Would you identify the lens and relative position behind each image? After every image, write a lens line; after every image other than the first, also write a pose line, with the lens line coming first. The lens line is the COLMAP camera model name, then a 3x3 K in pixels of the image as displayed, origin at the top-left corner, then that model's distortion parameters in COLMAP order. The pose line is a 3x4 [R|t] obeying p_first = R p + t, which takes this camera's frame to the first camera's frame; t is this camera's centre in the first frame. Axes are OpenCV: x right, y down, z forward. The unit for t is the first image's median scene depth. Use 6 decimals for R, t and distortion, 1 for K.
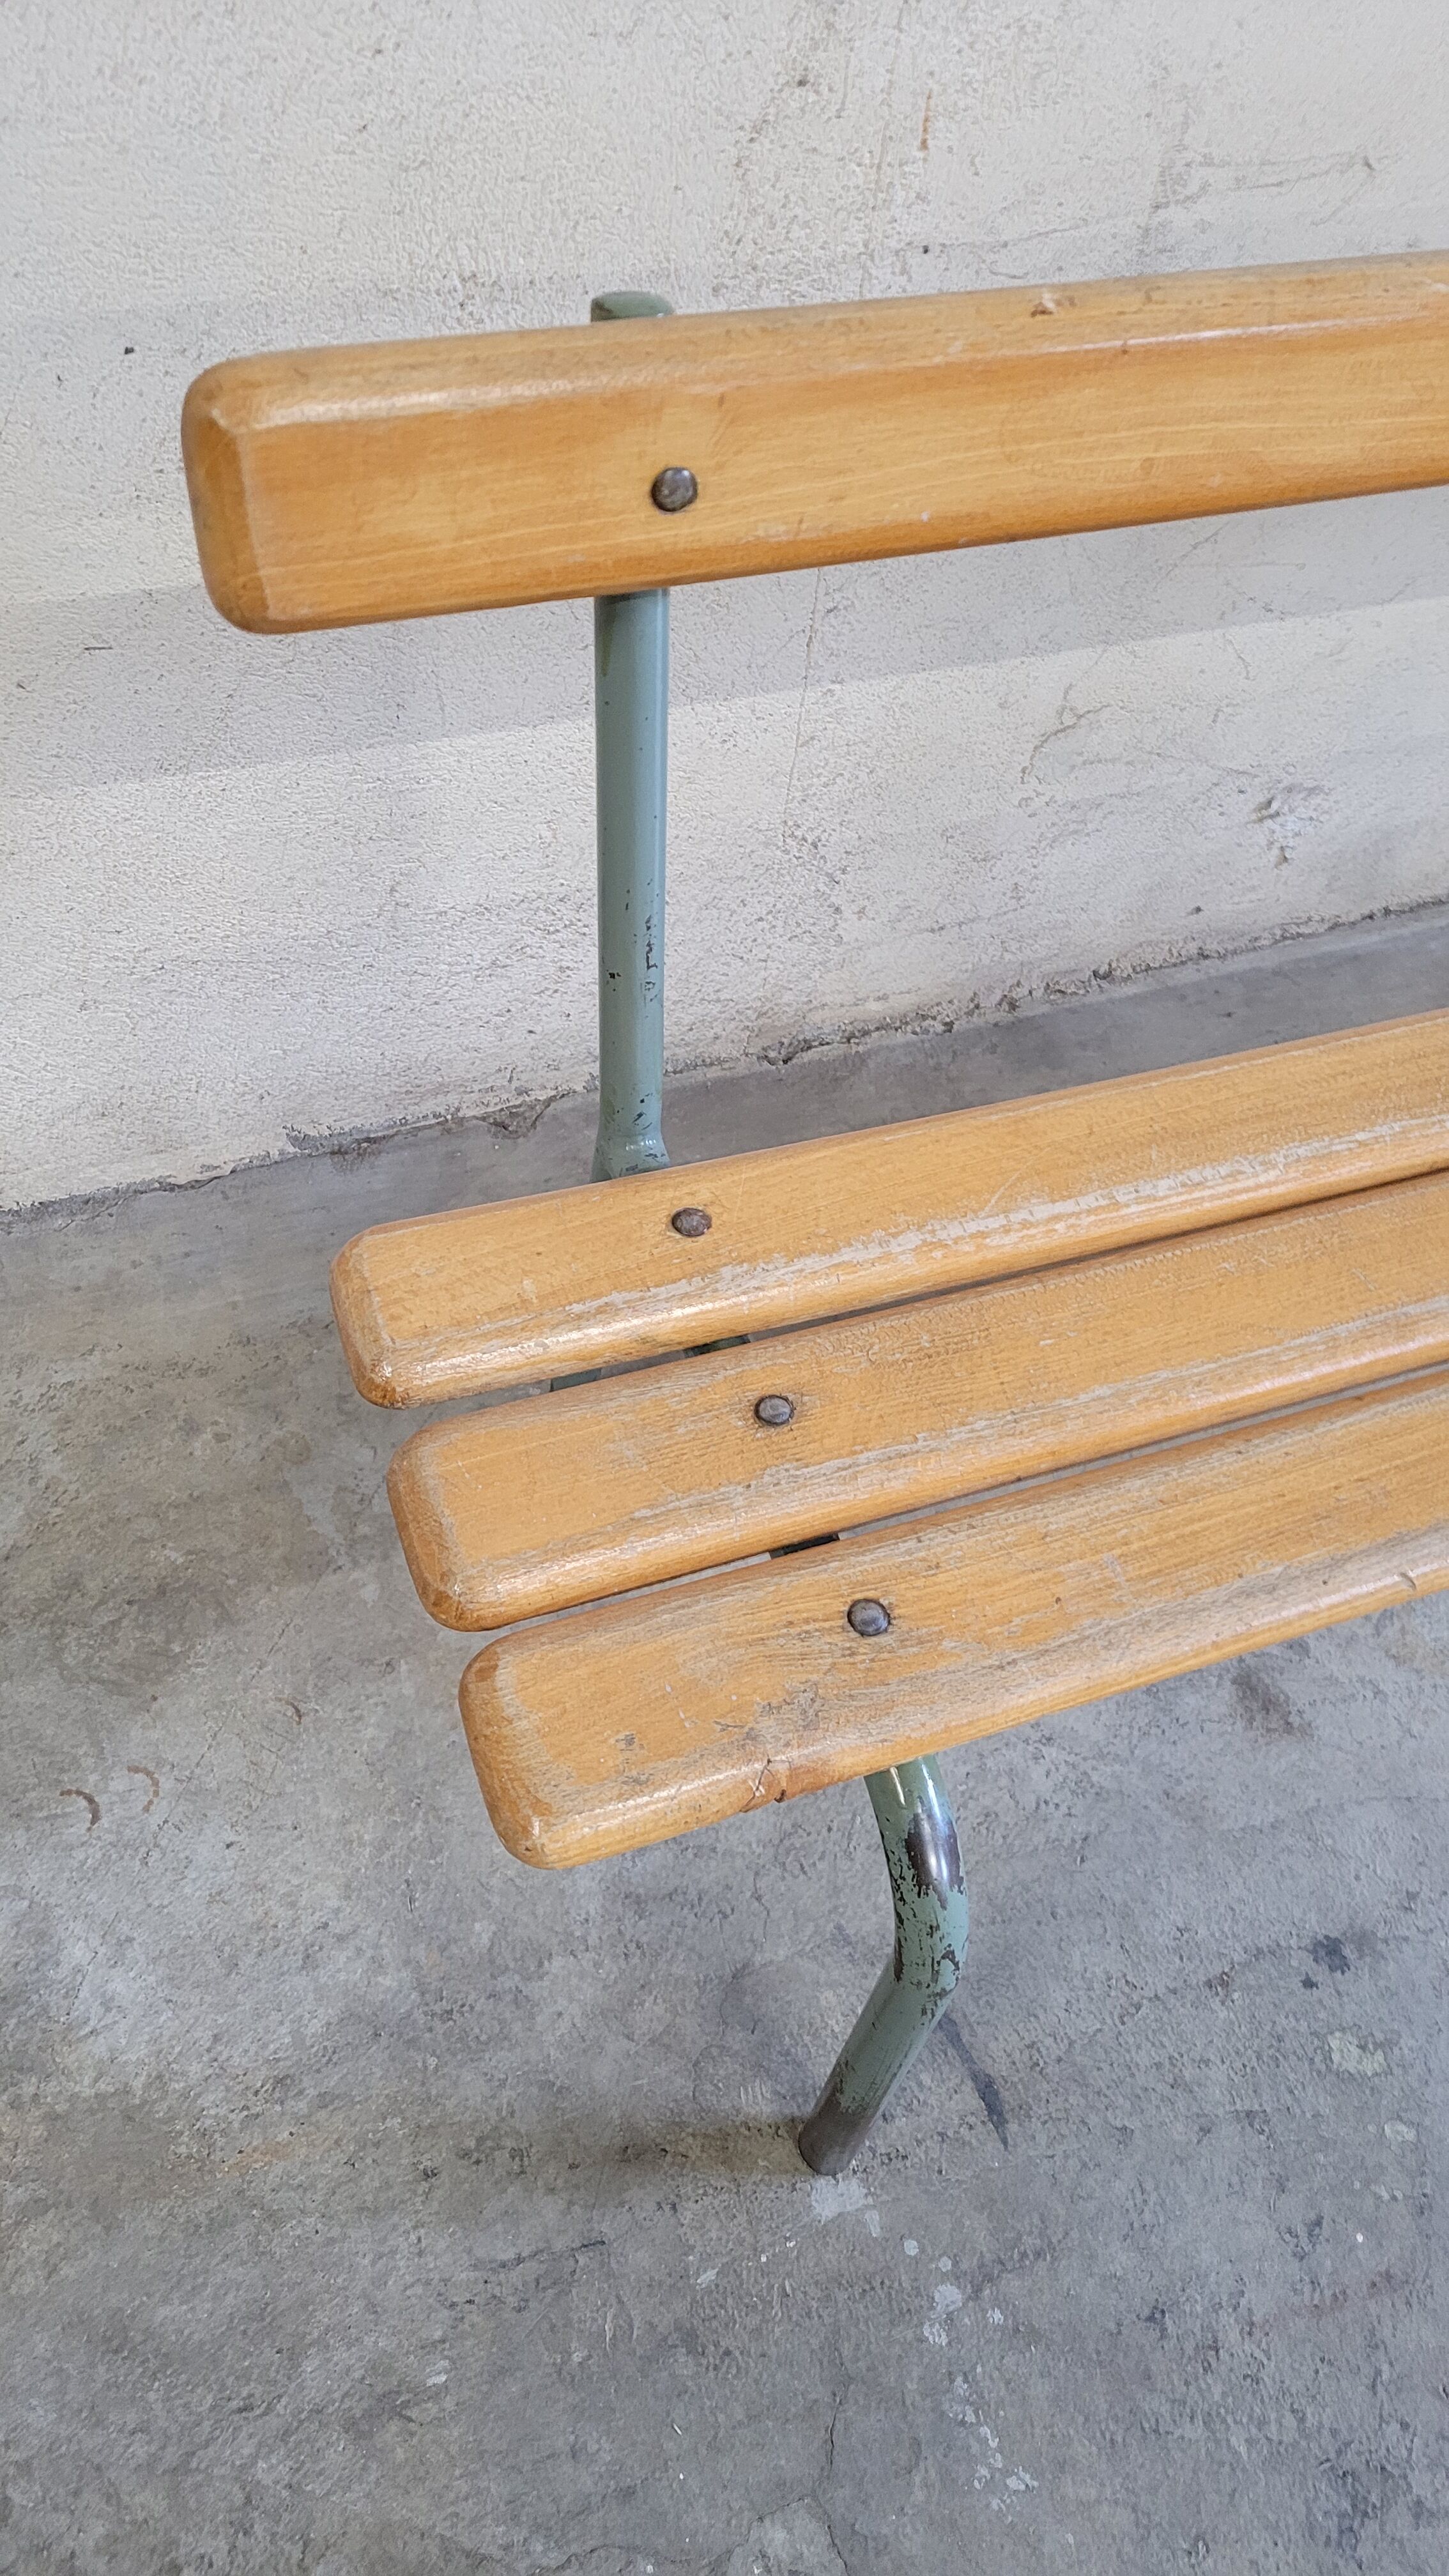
lens RADIAL K [[1932.0, 0, 738.2], [0, 1932.0, 1281.5], [0, 0, 1]] dist [0.054085, -0.034919]
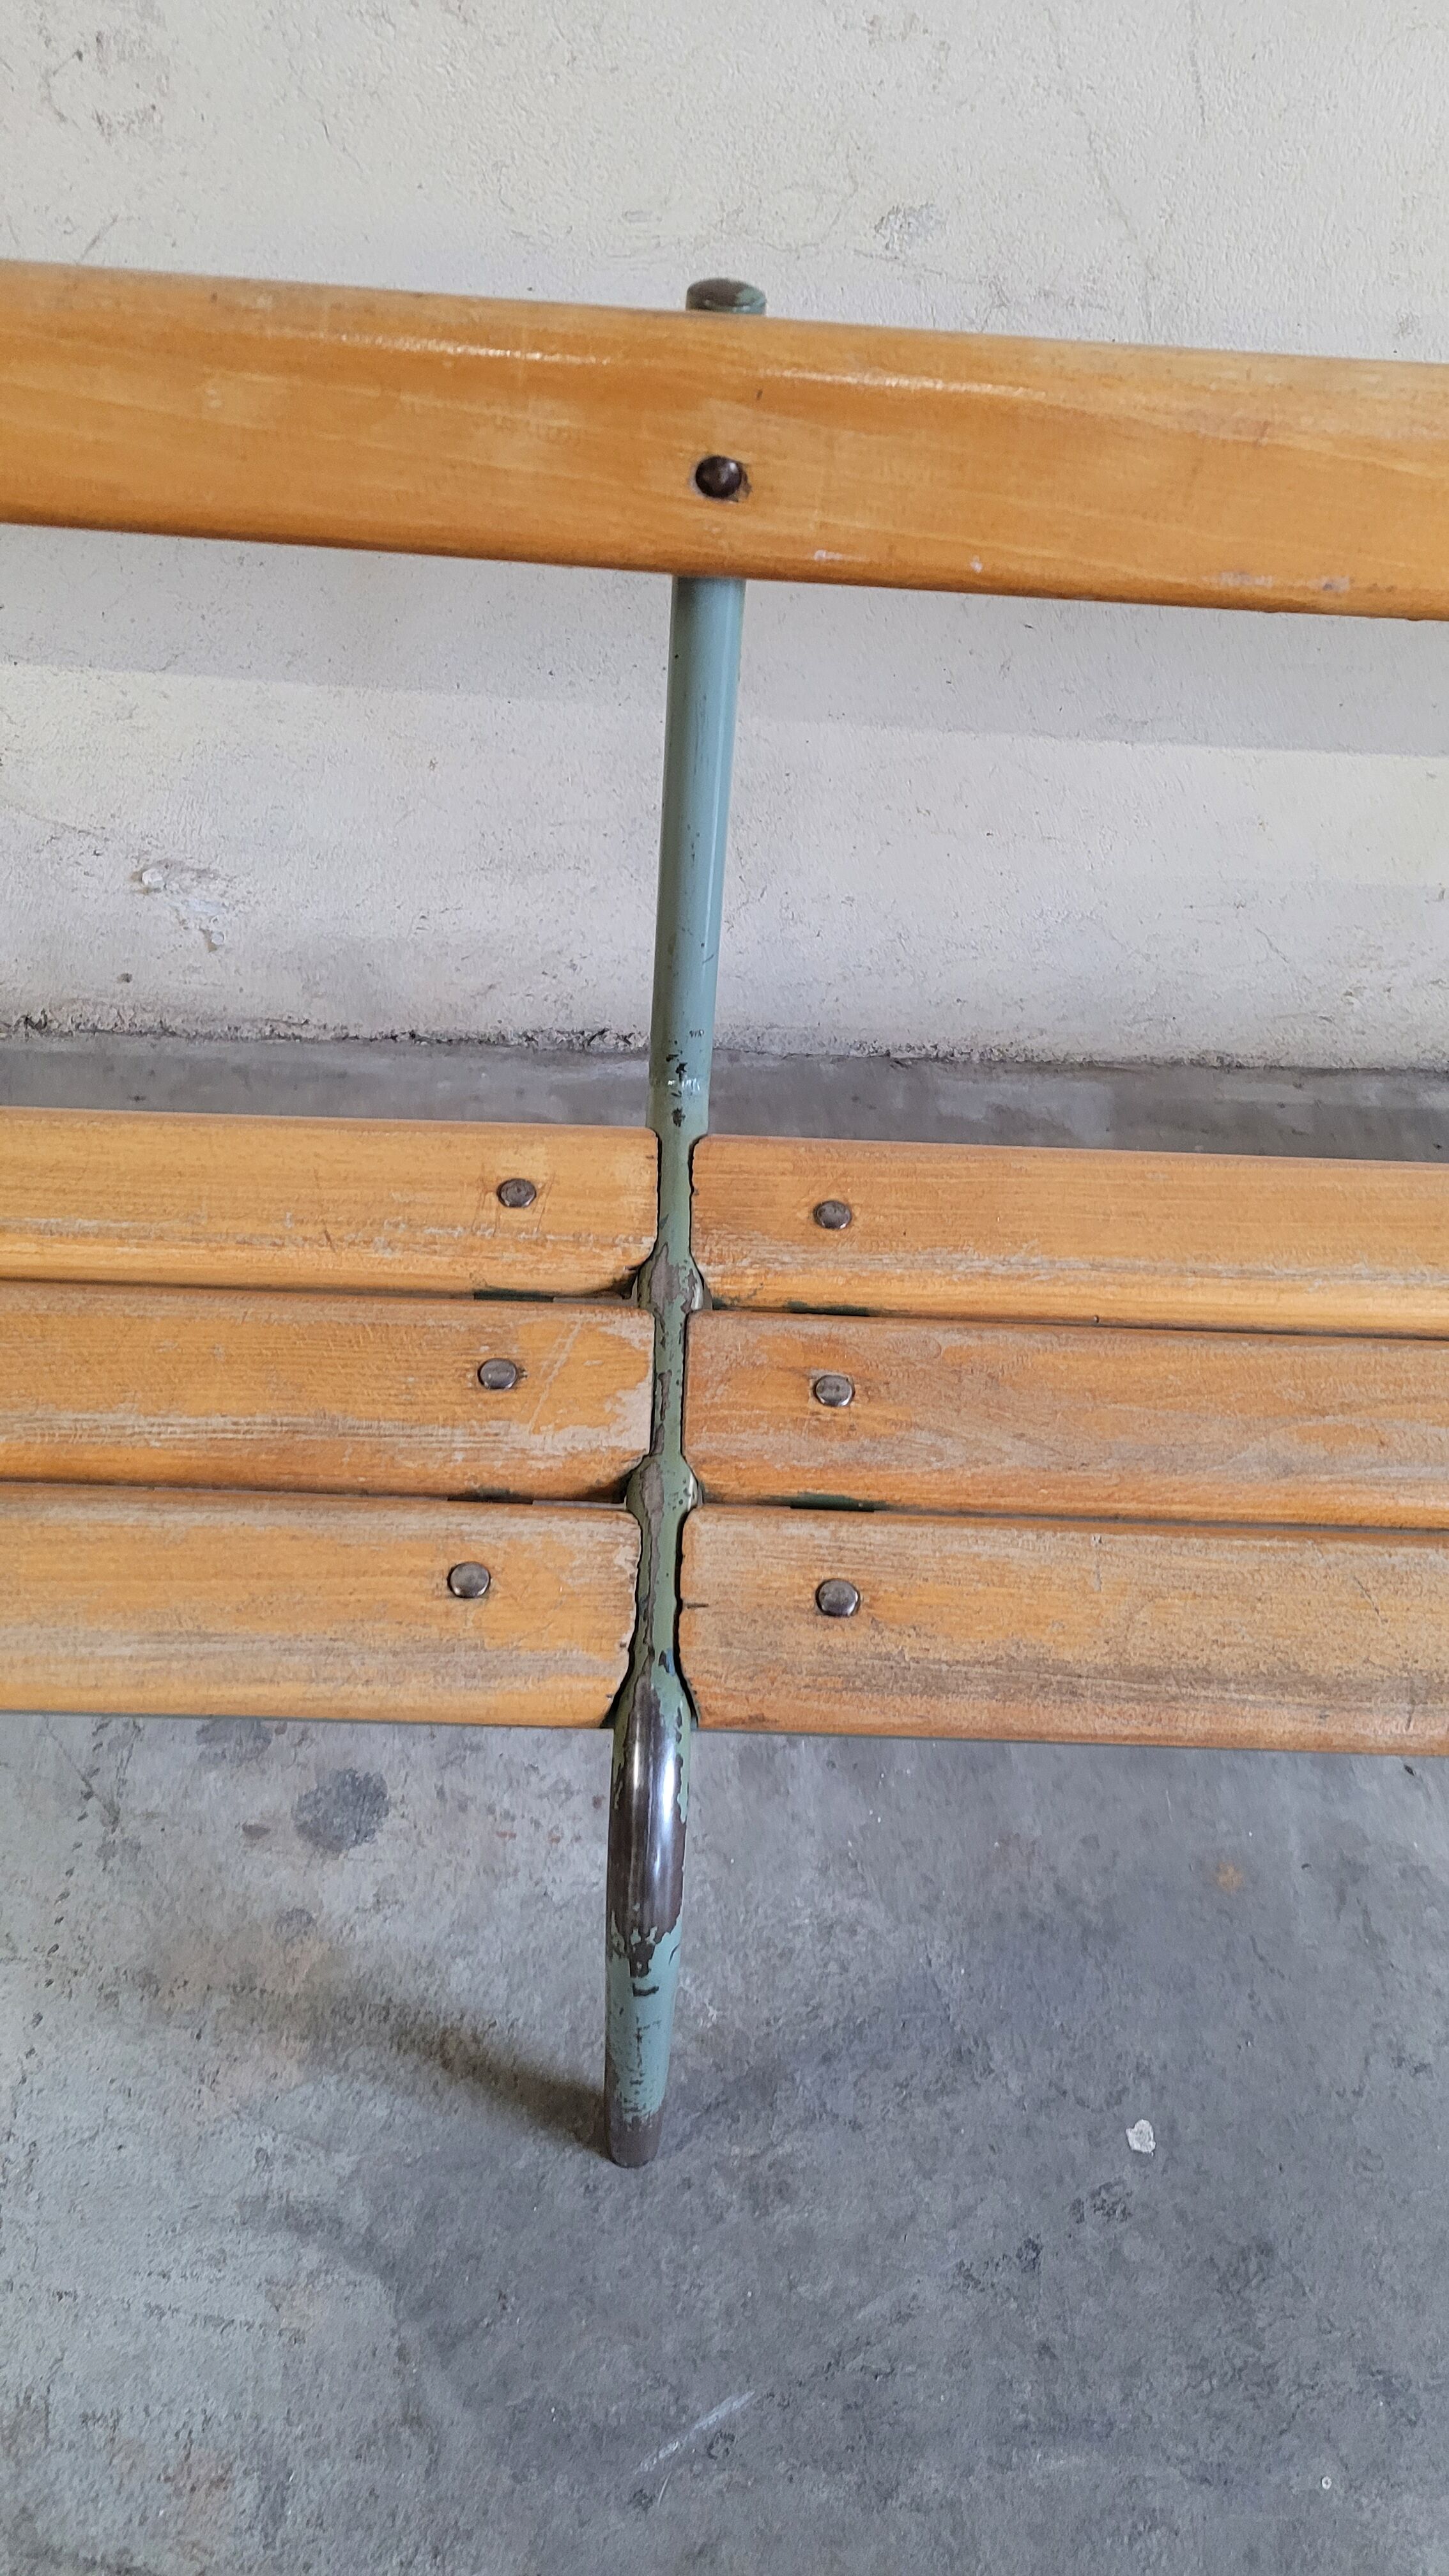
lens RADIAL K [[1932.0, 0, 763.7], [0, 1932.0, 1275.4], [0, 0, 1]] dist [0.054085, -0.034919]
pose [[0.933131, 0.261739, -0.246495, 1.098710], [-0.263860, 0.964237, 0.025000, -0.225612], [0.244223, 0.041712, 0.968822, 0.286550]]
